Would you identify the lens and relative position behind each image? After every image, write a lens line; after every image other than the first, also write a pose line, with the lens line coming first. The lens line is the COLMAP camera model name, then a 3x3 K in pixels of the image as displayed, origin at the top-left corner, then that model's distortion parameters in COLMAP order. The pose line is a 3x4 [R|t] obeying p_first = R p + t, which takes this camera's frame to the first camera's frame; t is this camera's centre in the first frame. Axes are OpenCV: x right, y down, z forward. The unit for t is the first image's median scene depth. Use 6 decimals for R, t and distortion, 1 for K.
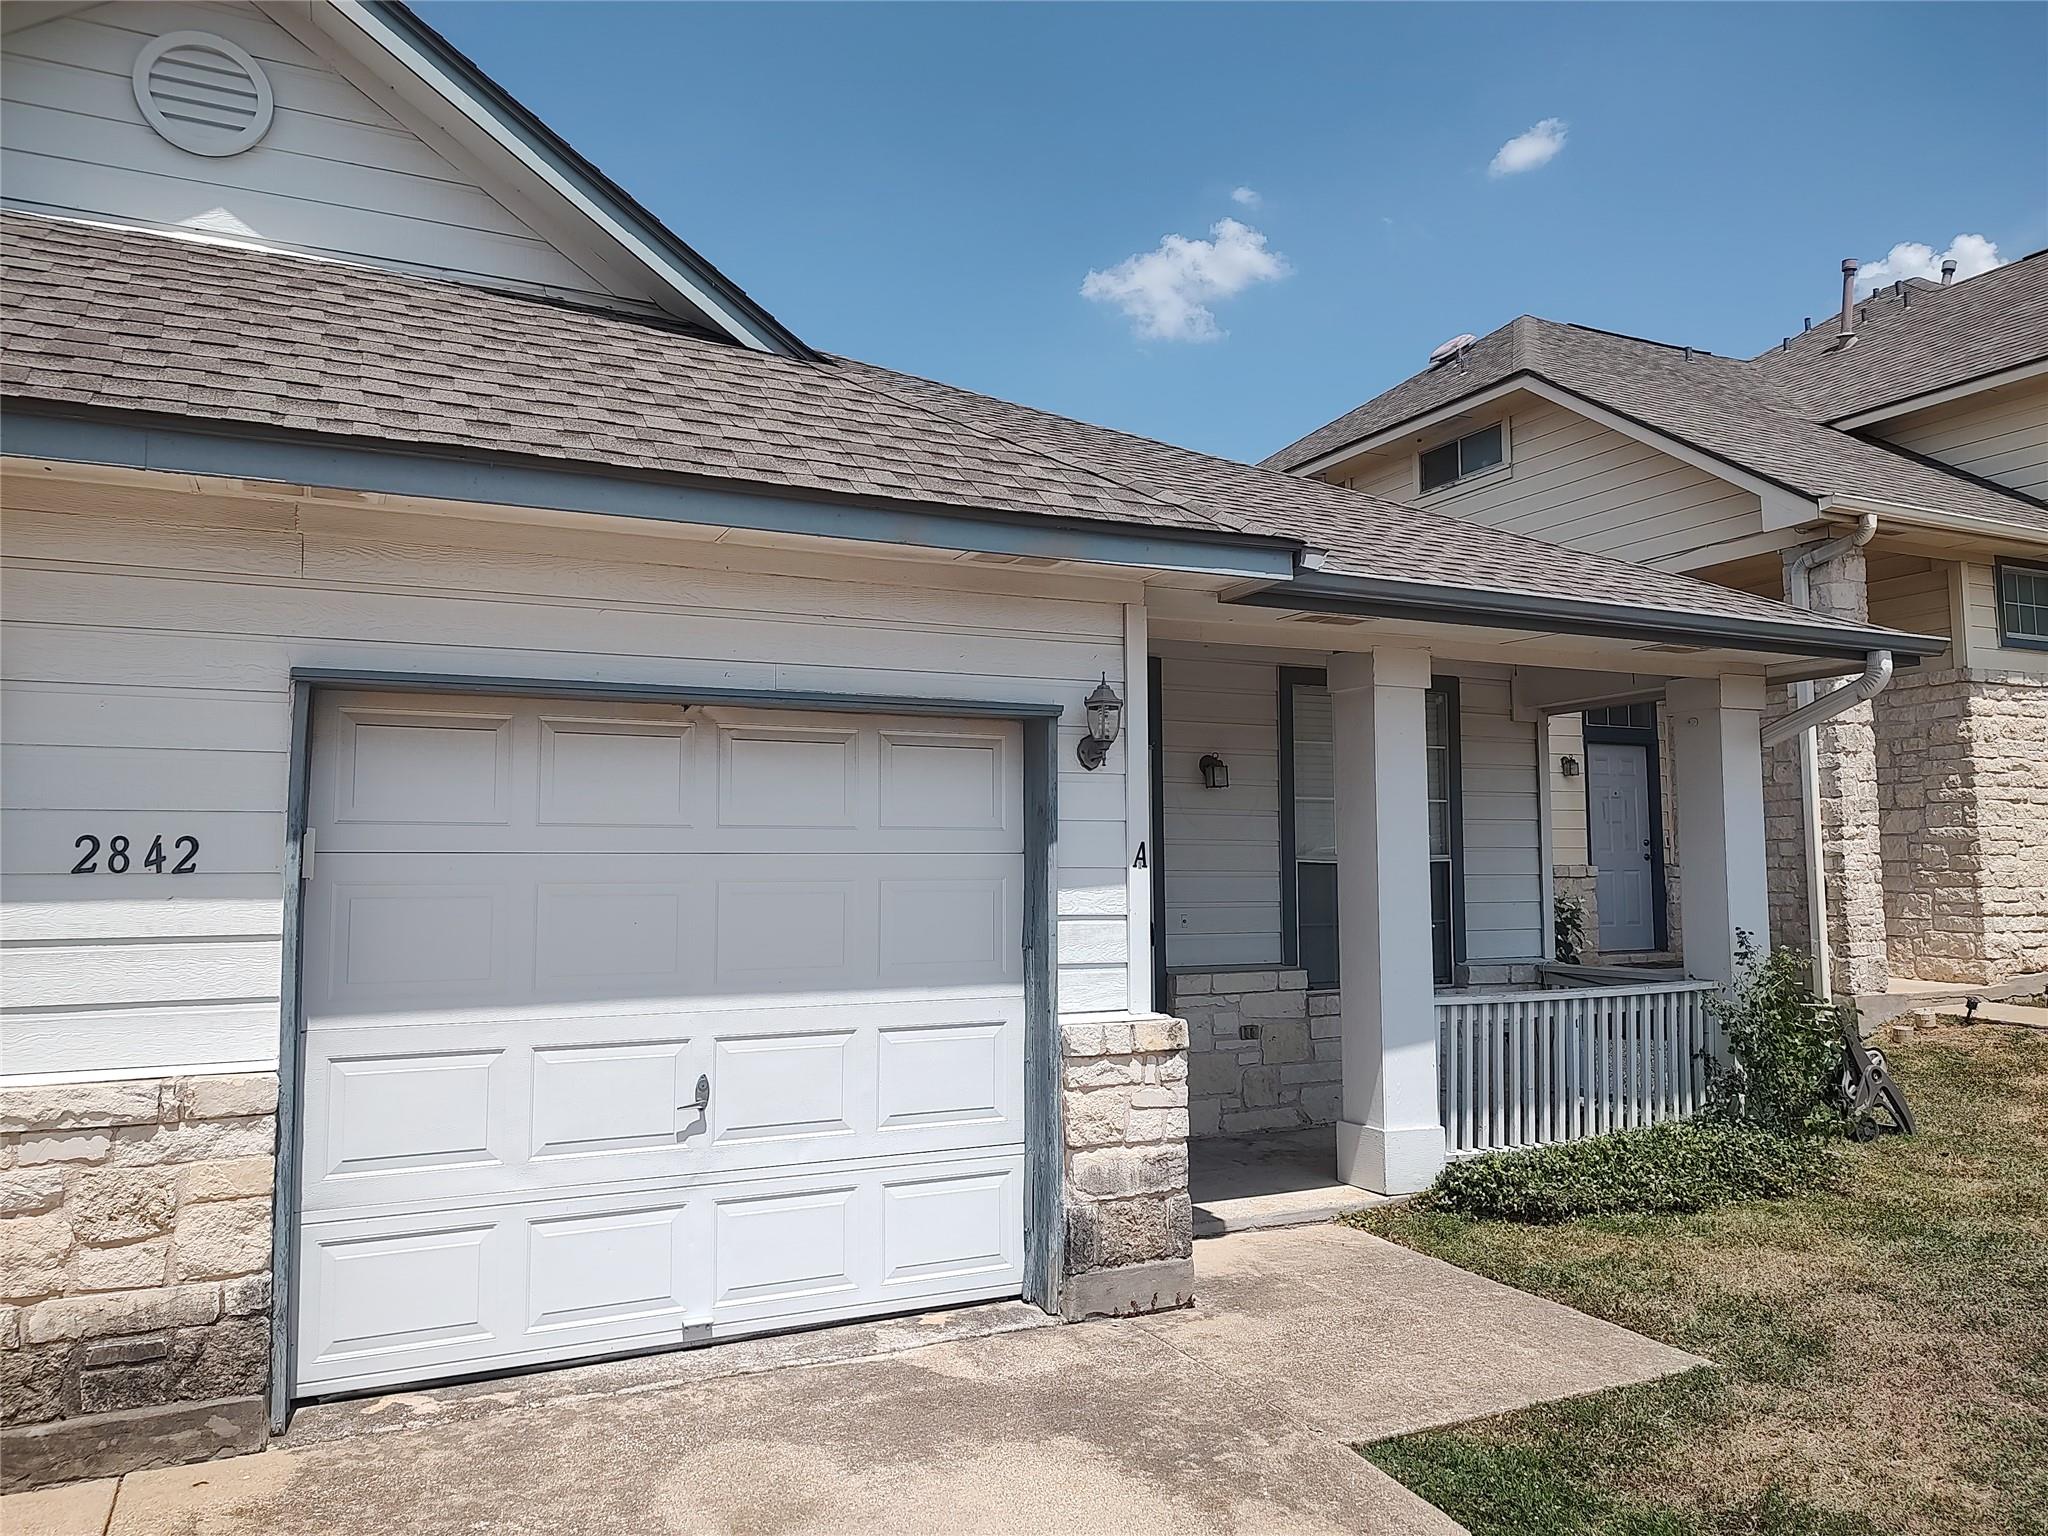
lens RADIAL K [[1451.6, 0, 1033.3], [0, 1451.6, 769.4], [0, 0, 1]] dist [0.024234, -0.014793]
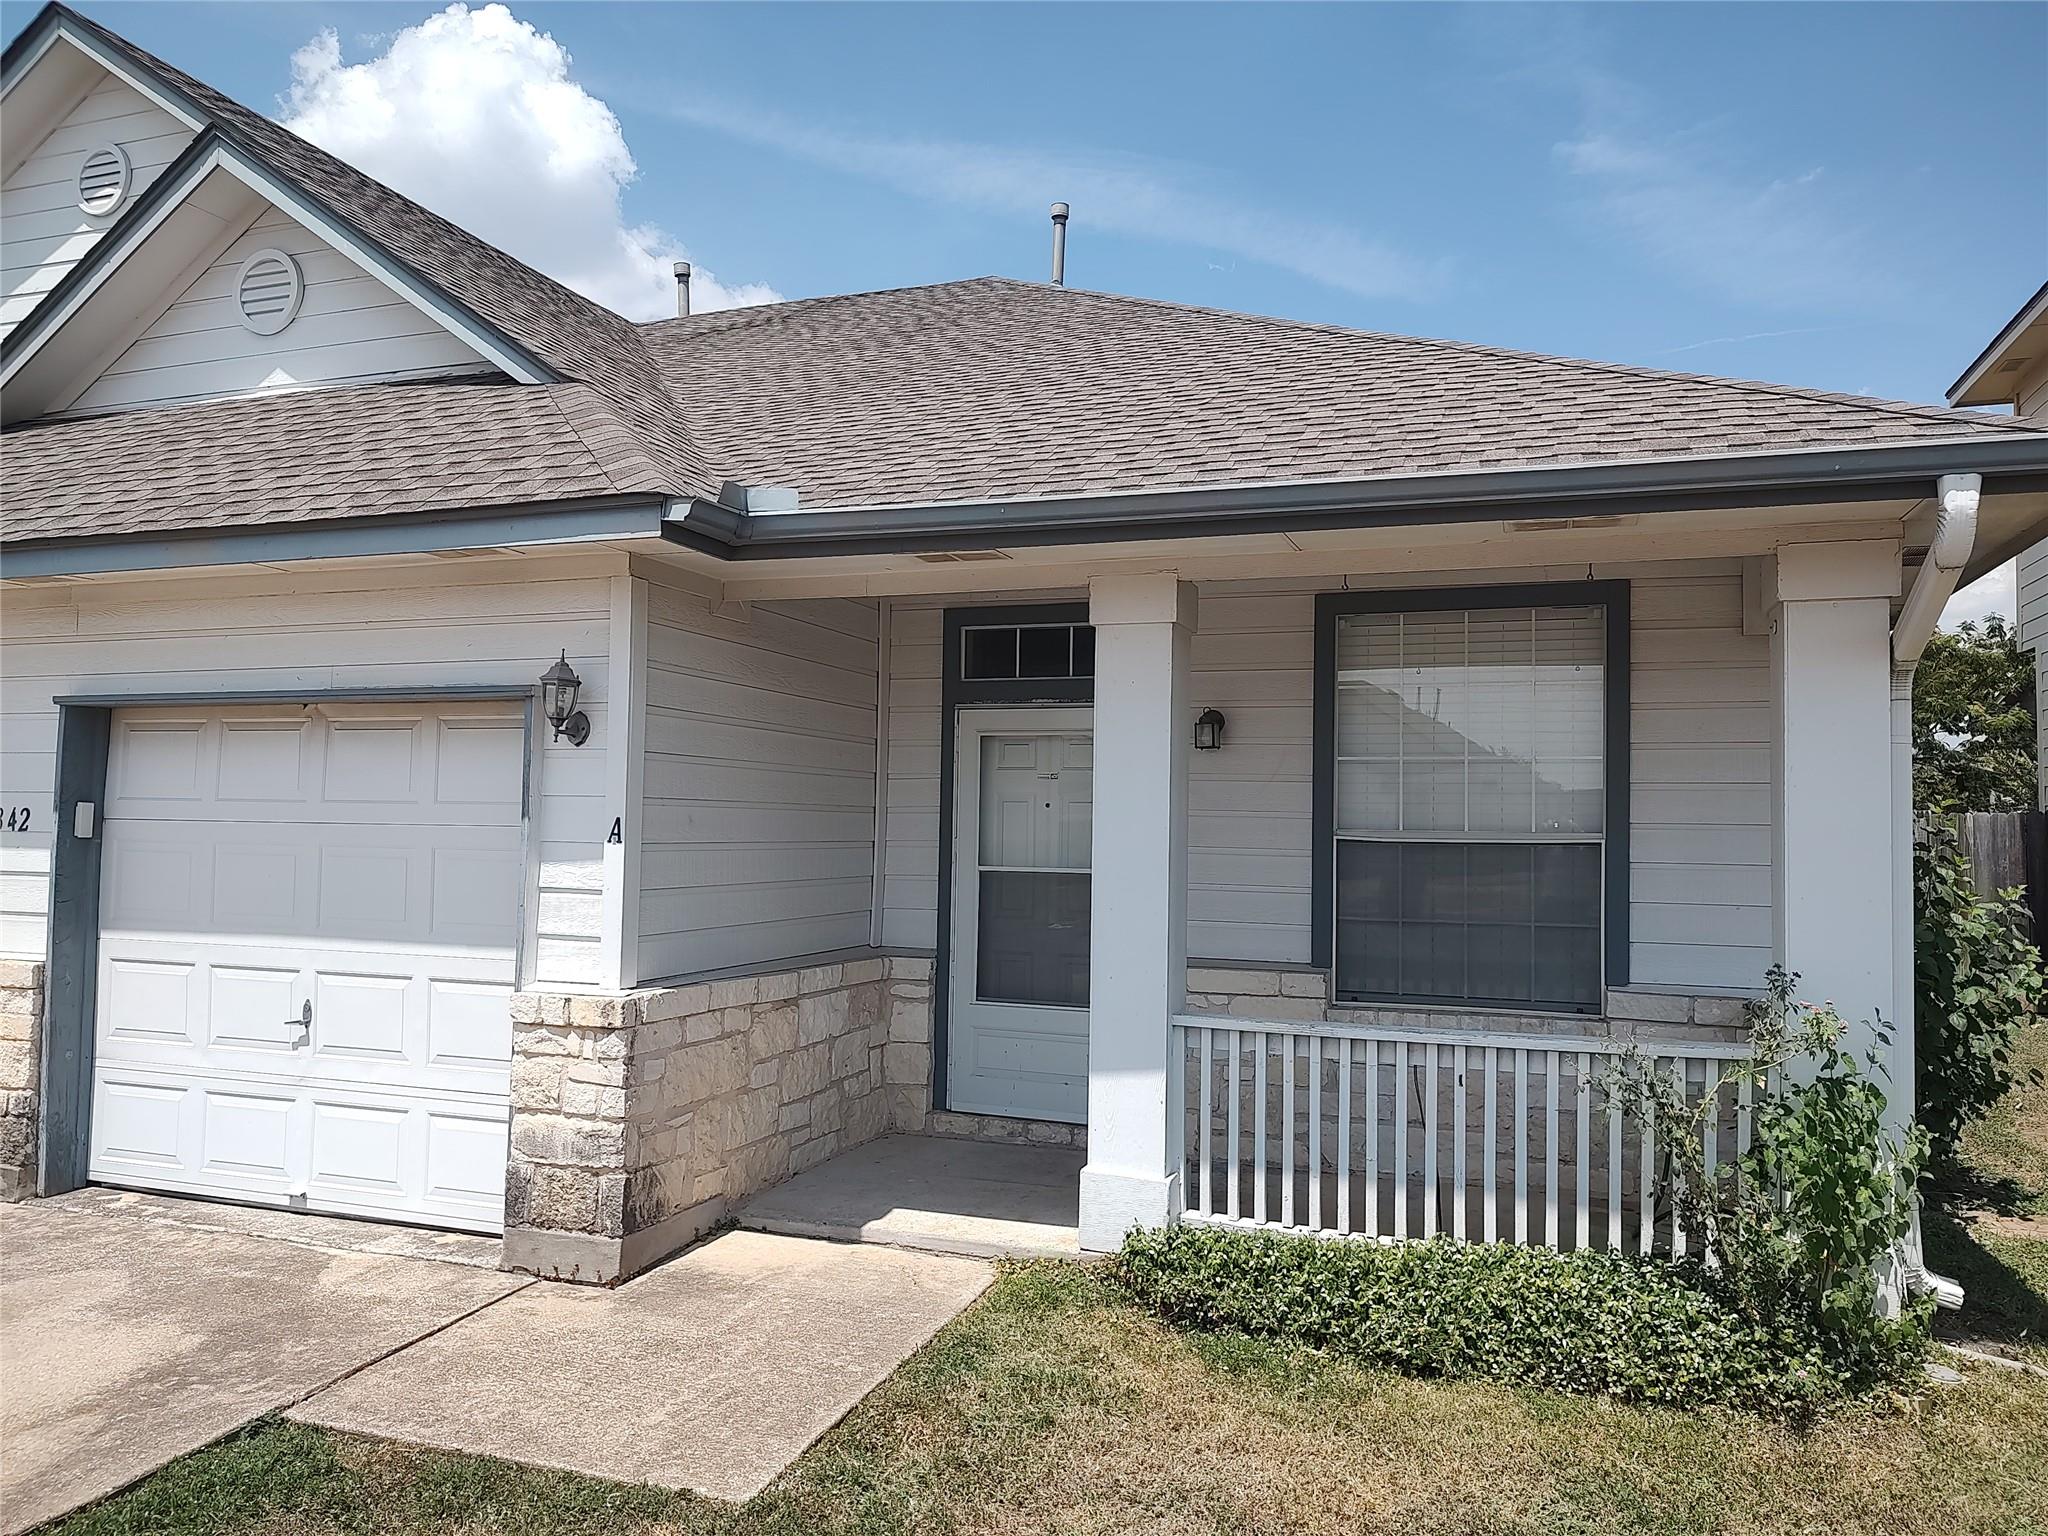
lens RADIAL K [[1451.6, 0, 1026.5], [0, 1451.6, 771.1], [0, 0, 1]] dist [0.024234, -0.014793]
pose [[0.700277, -0.009670, -0.713805, 1.032948], [0.033106, 0.999272, 0.018942, 0.009391], [0.713103, -0.036896, 0.700088, 0.531521]]
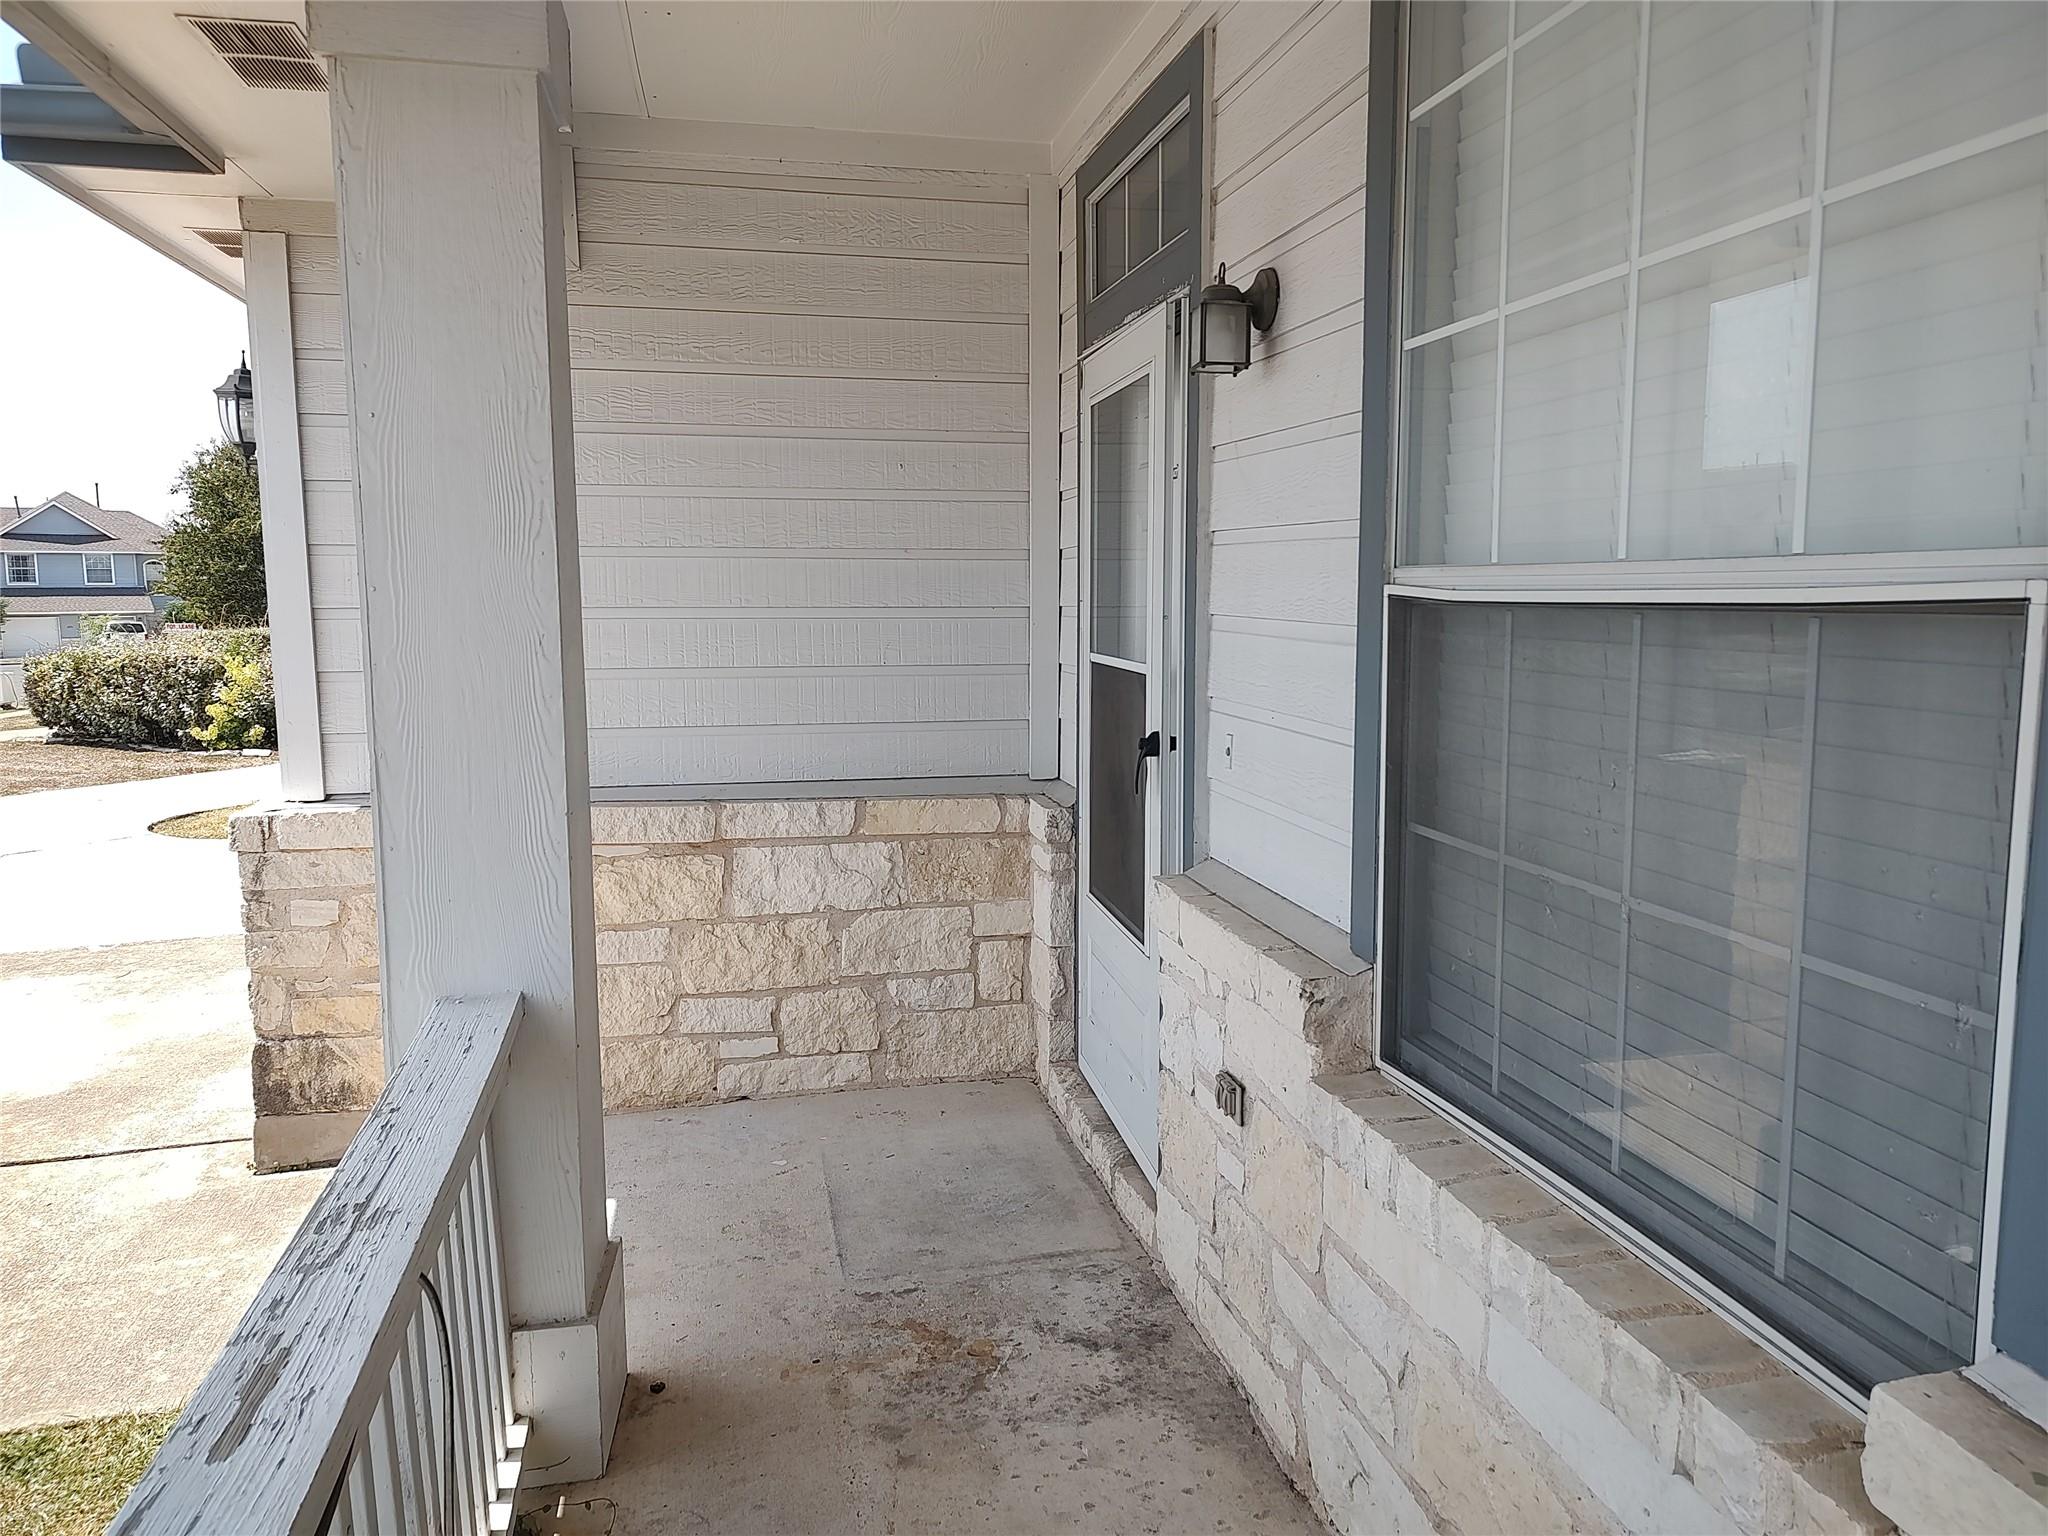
lens RADIAL K [[1451.6, 0, 1024.4], [0, 1451.6, 766.0], [0, 0, 1]] dist [0.024234, -0.014793]
pose [[-0.235519, 0.131090, -0.962988, 0.748629], [0.077395, 0.990244, 0.115872, 0.095697], [0.968783, -0.047240, -0.243367, 1.628978]]
